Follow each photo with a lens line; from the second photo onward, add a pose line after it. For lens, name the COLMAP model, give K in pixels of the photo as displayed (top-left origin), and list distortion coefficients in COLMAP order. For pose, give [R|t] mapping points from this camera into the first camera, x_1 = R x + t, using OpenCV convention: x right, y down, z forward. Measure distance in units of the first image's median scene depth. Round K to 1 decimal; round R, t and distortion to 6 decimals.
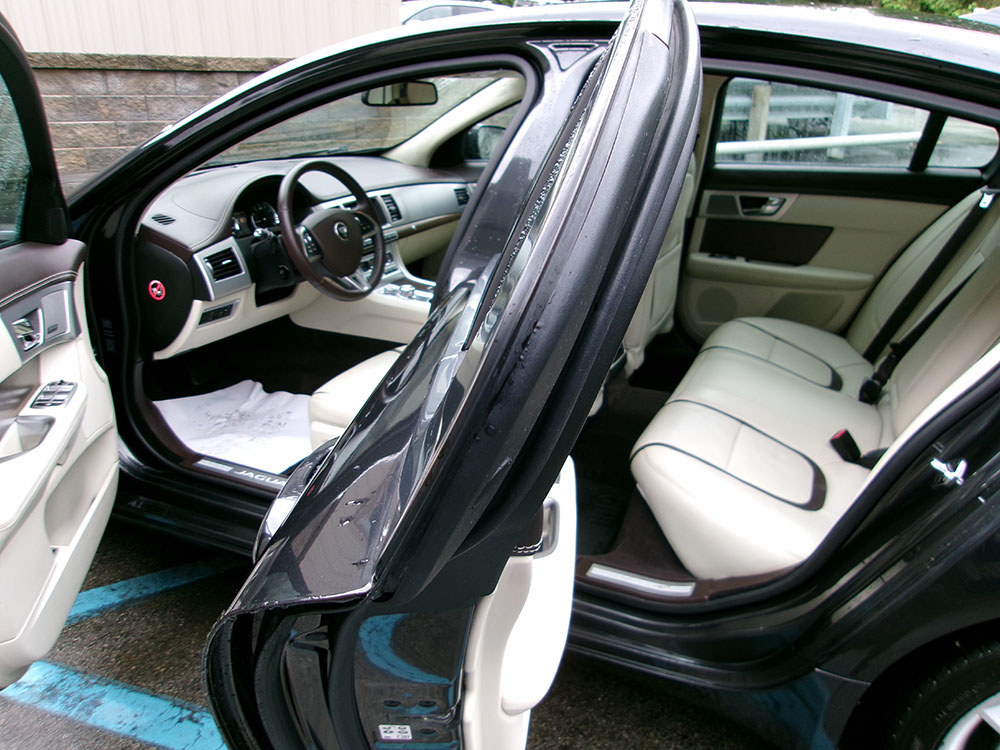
lens RADIAL K [[775.6, 0, 500.0], [0, 775.6, 375.0], [0, 0, 1]] dist [-0.010717, 0.018141]
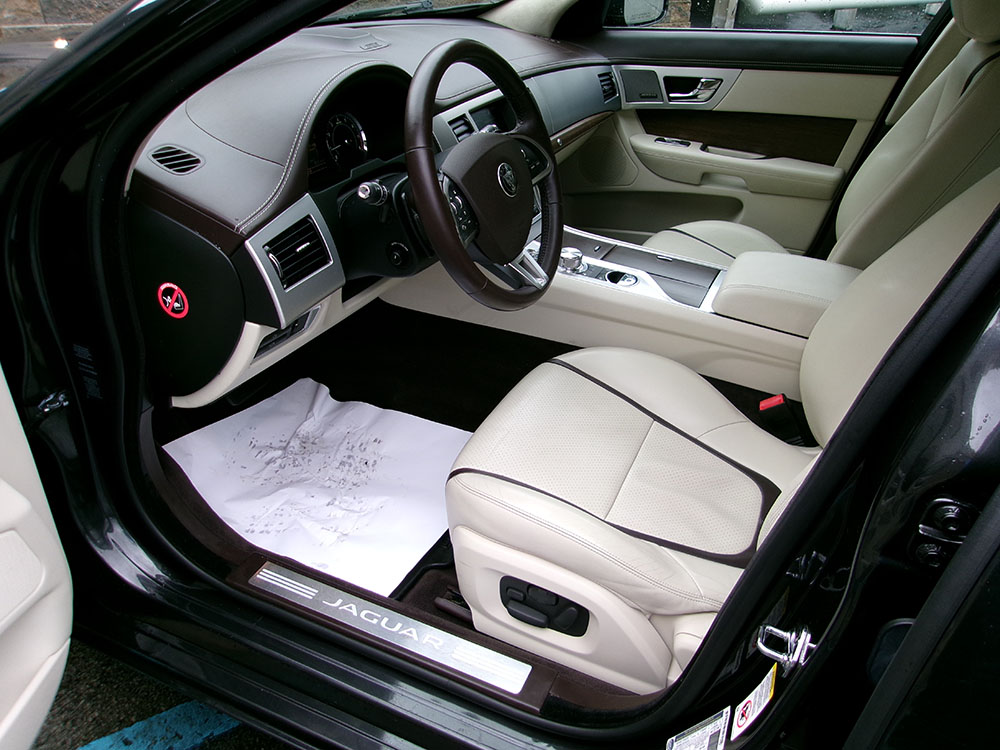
lens RADIAL K [[775.6, 0, 500.0], [0, 775.6, 375.0], [0, 0, 1]] dist [-0.010717, 0.018141]
pose [[0.999913, 0.011068, 0.007128, -0.209579], [-0.012119, 0.985342, 0.170158, -0.141965], [-0.005140, -0.170229, 0.985391, 0.441351]]
